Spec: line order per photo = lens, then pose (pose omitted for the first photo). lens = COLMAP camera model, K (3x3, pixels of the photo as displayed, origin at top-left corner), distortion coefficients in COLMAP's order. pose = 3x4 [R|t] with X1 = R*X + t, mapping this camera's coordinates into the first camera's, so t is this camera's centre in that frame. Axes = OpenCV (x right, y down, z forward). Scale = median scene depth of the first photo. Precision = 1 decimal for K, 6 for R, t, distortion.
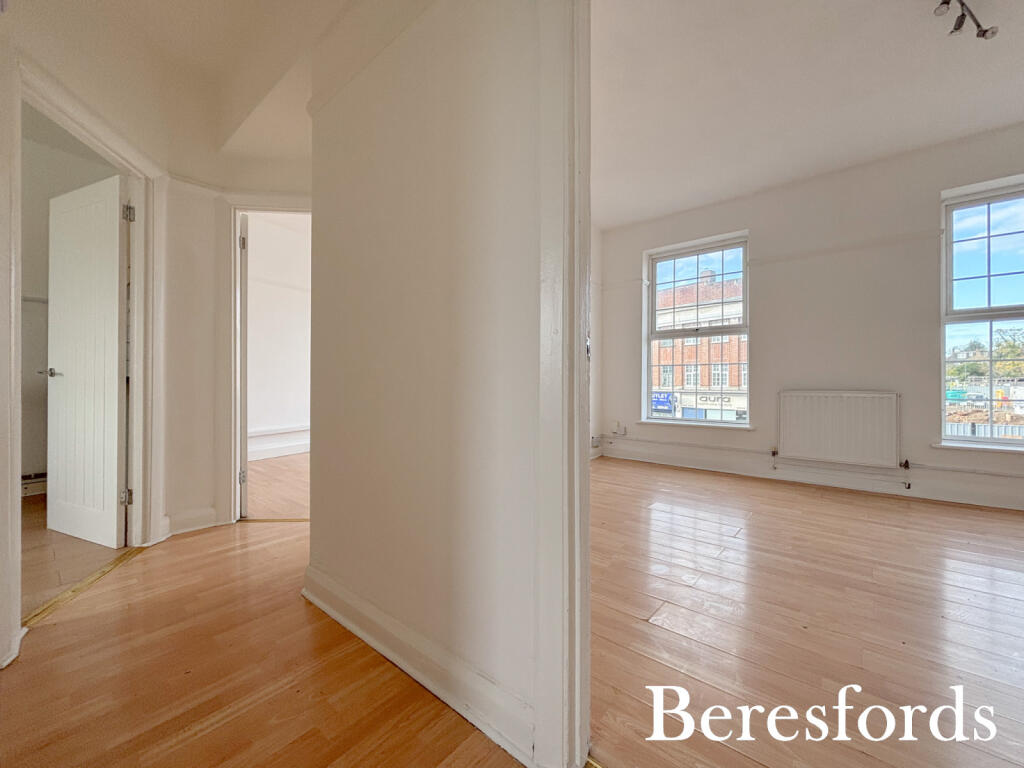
lens RADIAL K [[414.4, 0, 510.9], [0, 414.4, 381.8], [0, 0, 1]] dist [0.002398, -0.001236]
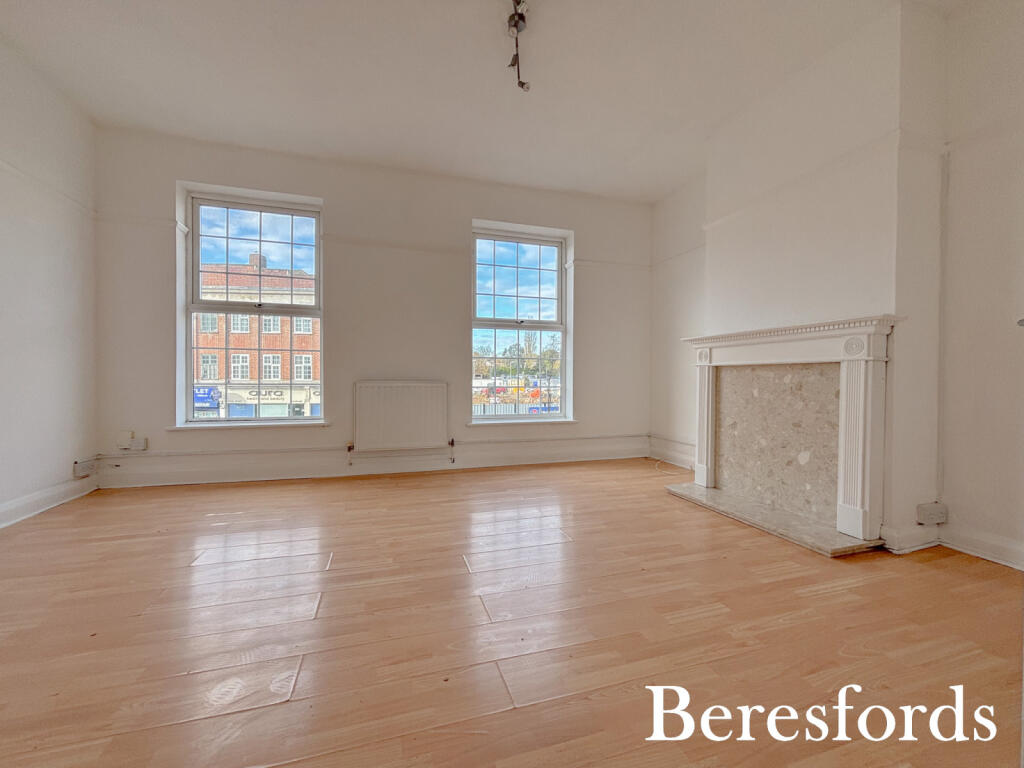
lens RADIAL K [[414.4, 0, 510.5], [0, 414.4, 383.4], [0, 0, 1]] dist [0.002398, -0.001236]
pose [[0.546668, -0.009510, 0.837295, 0.044096], [-0.007195, 0.999845, 0.016054, 0.007572], [-0.837319, -0.014801, 0.546515, 0.163974]]
